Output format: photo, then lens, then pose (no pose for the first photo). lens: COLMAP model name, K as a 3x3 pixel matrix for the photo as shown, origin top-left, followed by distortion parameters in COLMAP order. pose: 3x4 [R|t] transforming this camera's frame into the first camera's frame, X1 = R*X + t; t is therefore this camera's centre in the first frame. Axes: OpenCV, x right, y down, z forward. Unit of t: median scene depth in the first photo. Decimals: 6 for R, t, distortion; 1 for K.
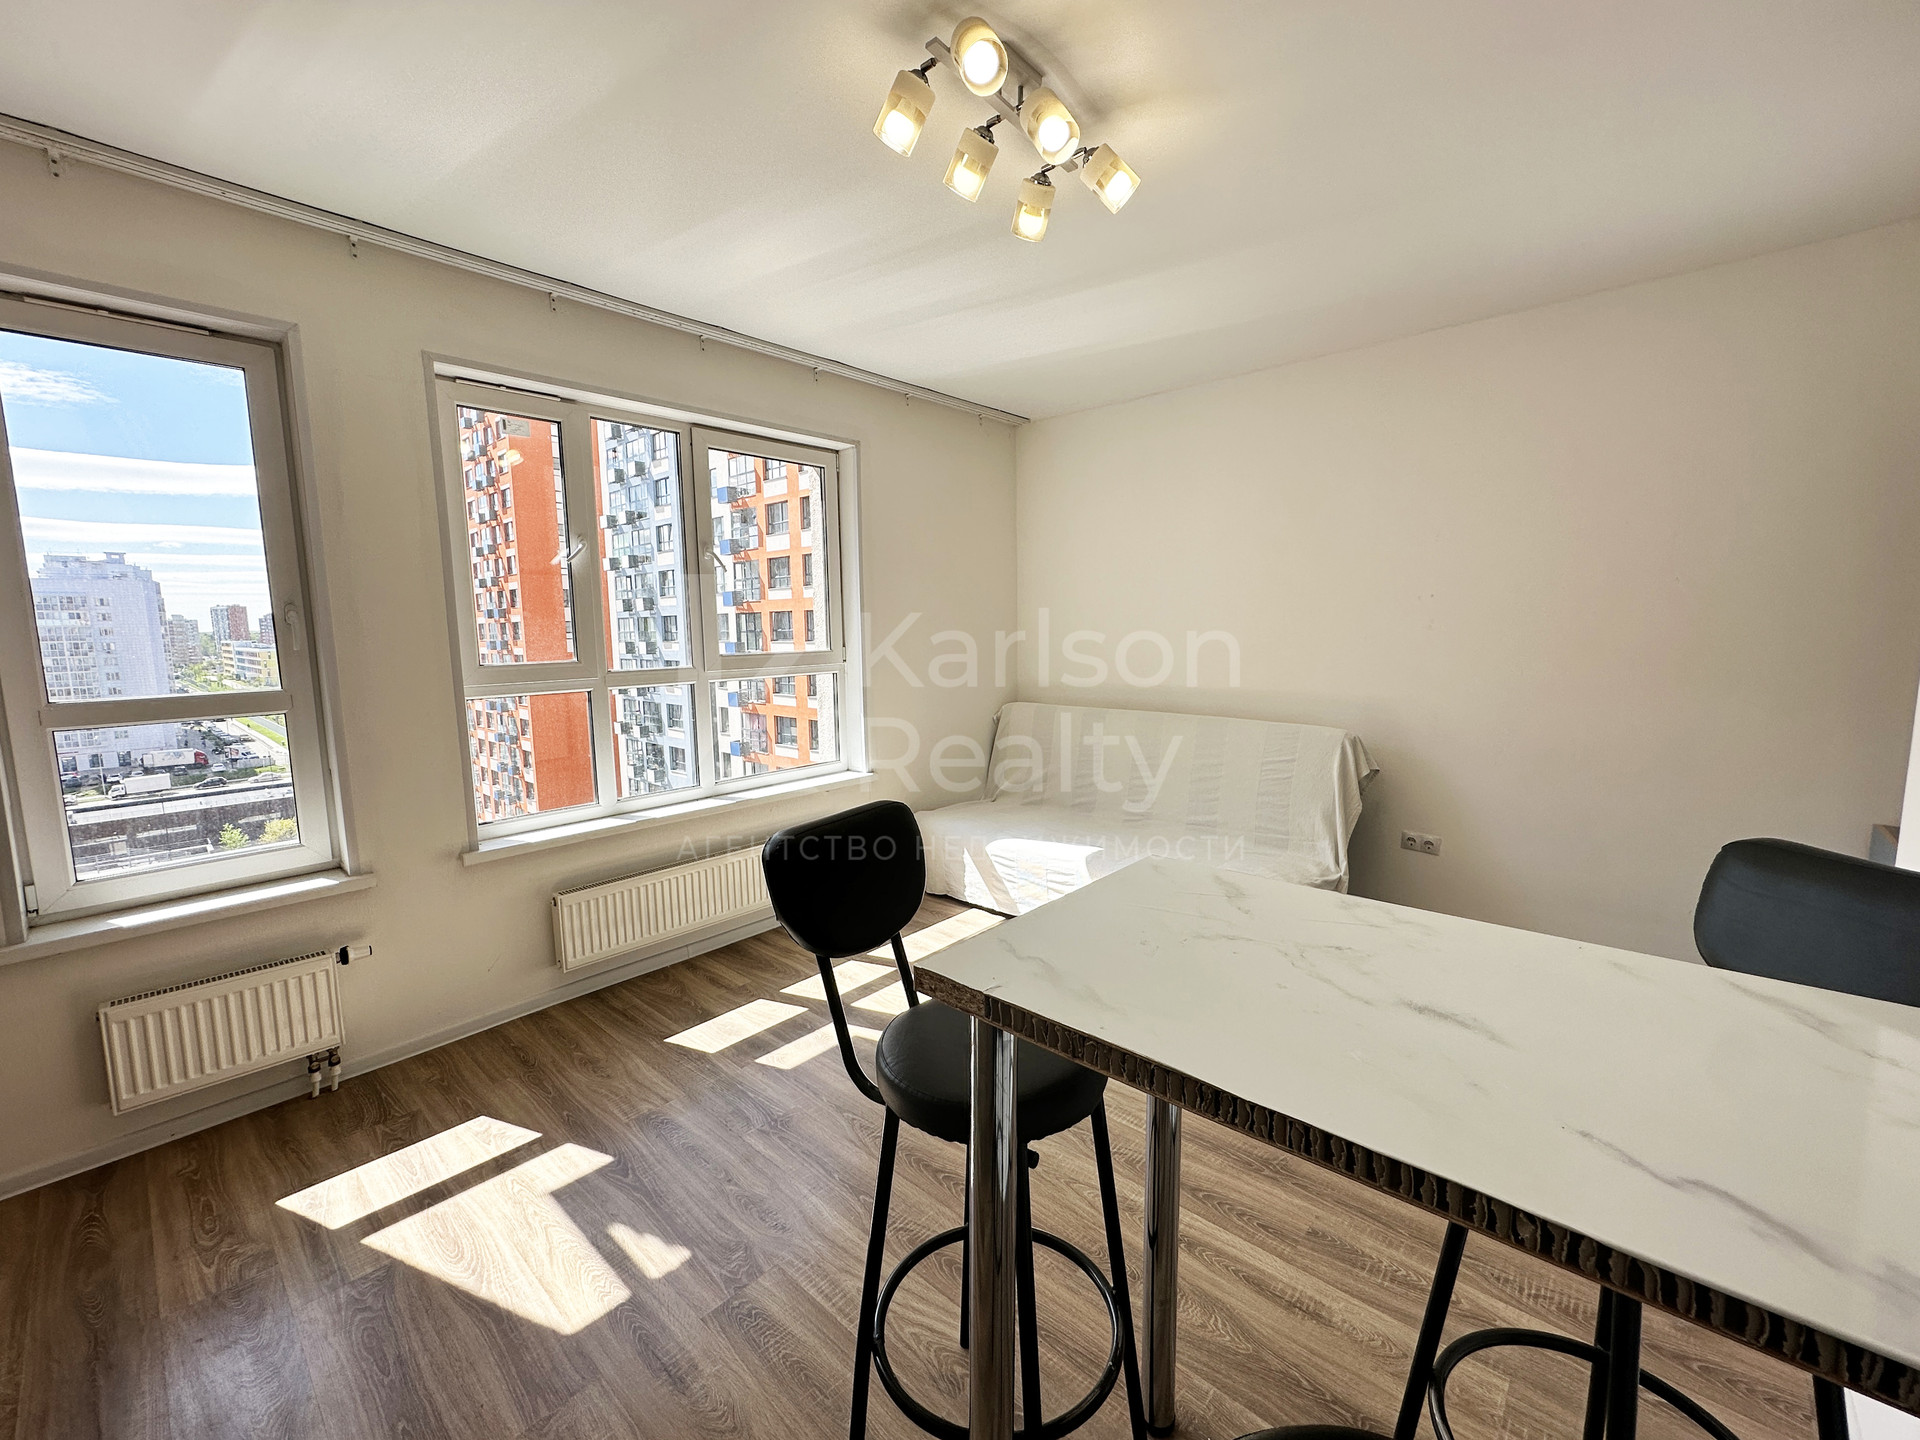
lens RADIAL K [[774.8, 0, 962.5], [0, 774.8, 716.5], [0, 0, 1]] dist [-0.000977, 0.000373]
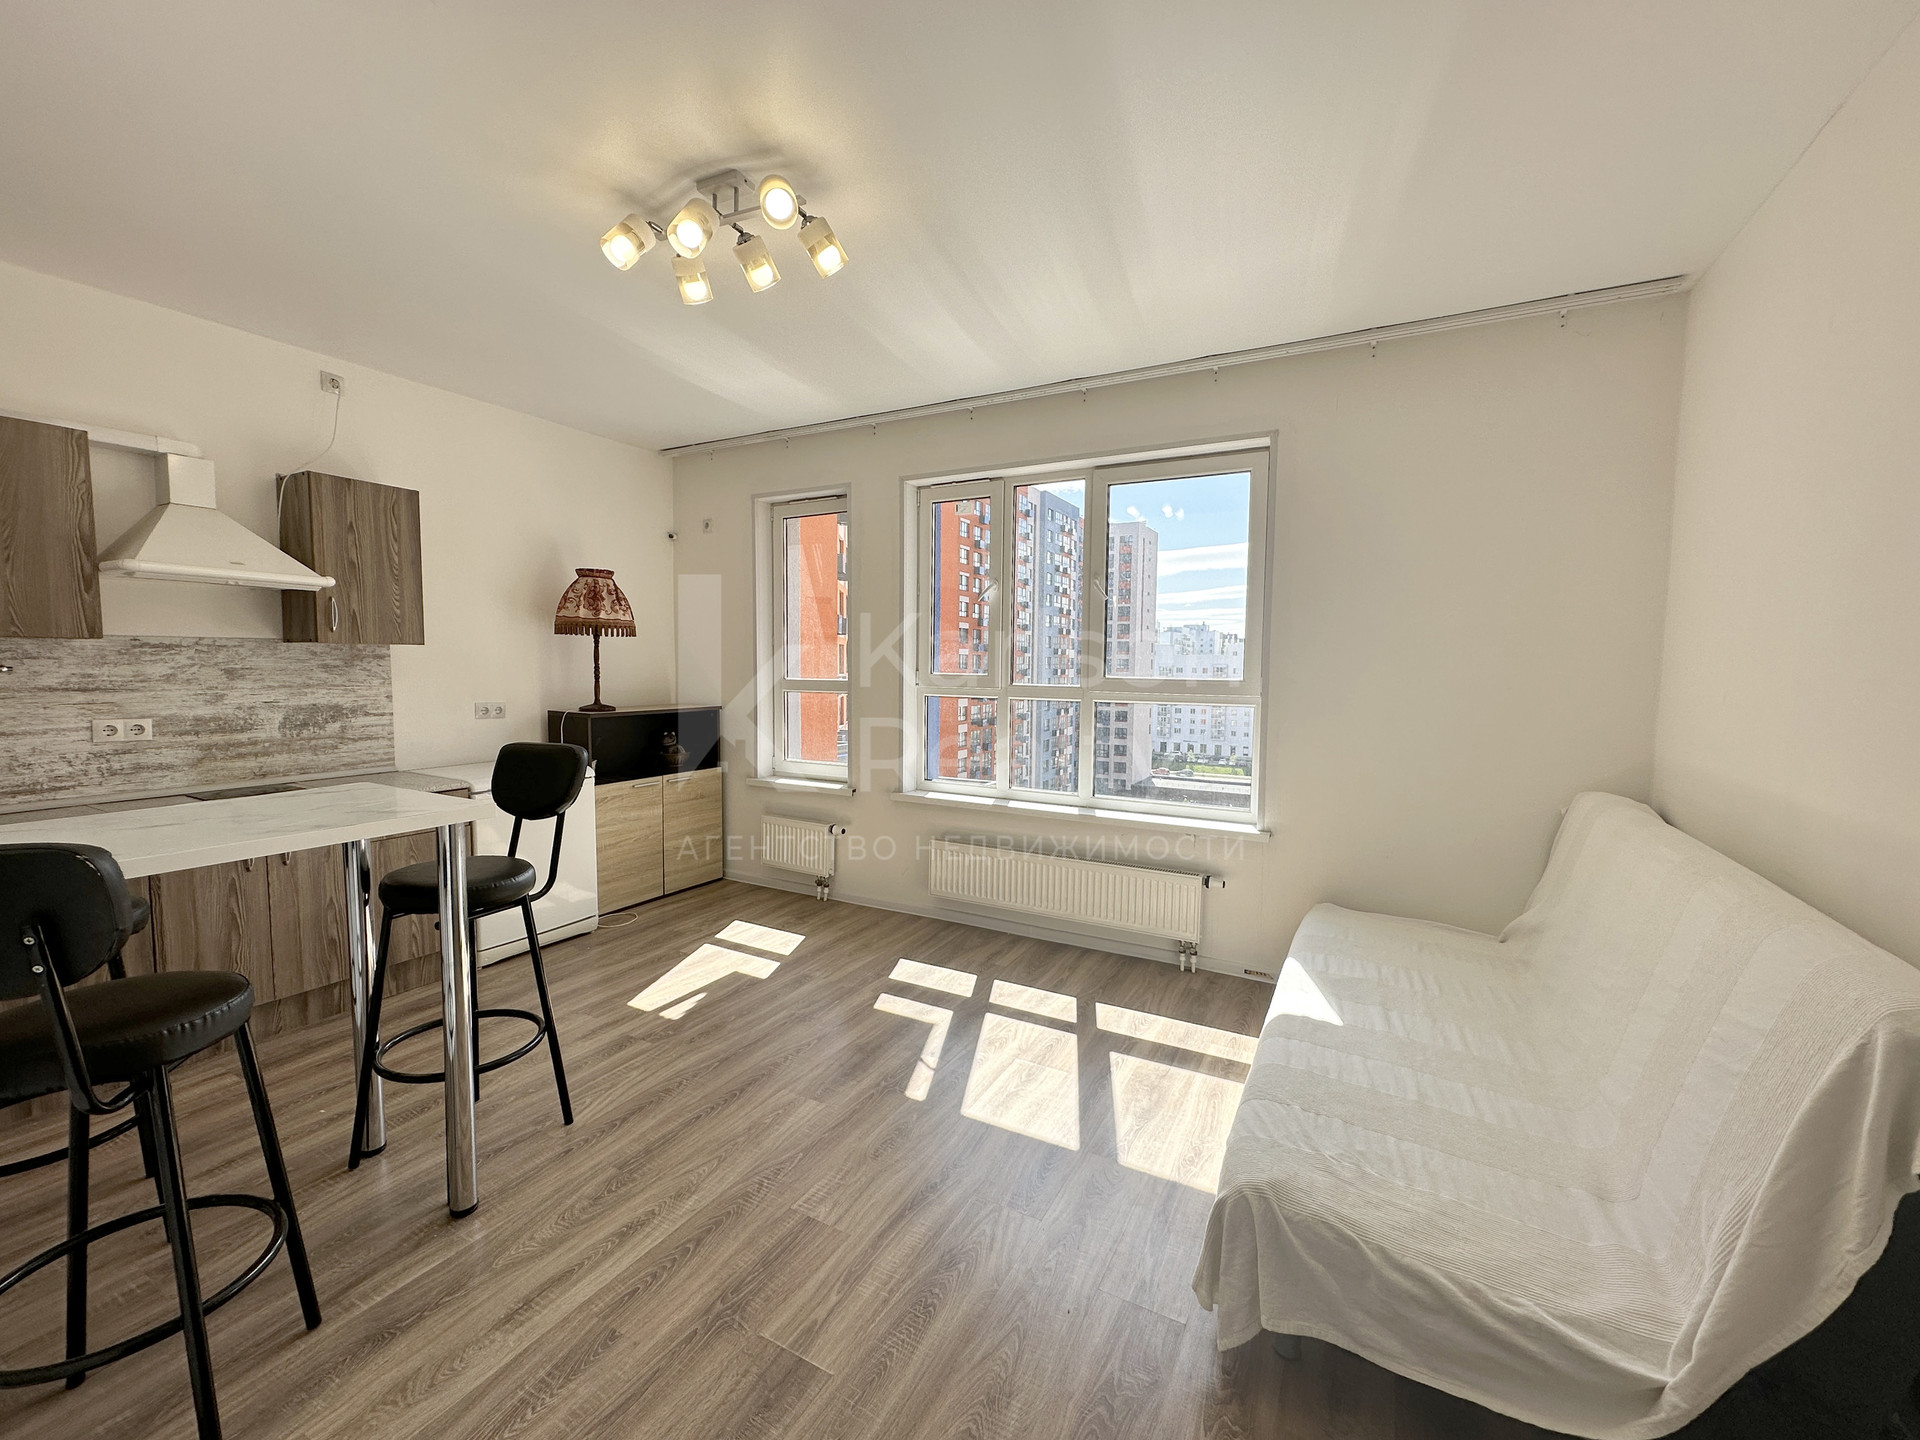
lens RADIAL K [[776.1, 0, 955.5], [0, 776.1, 714.4], [0, 0, 1]] dist [-0.001780, 0.000388]
pose [[0.237801, 0.082475, -0.967806, 1.190093], [-0.127790, 0.990384, 0.053000, -0.103638], [0.962871, 0.111072, 0.246054, 0.969354]]
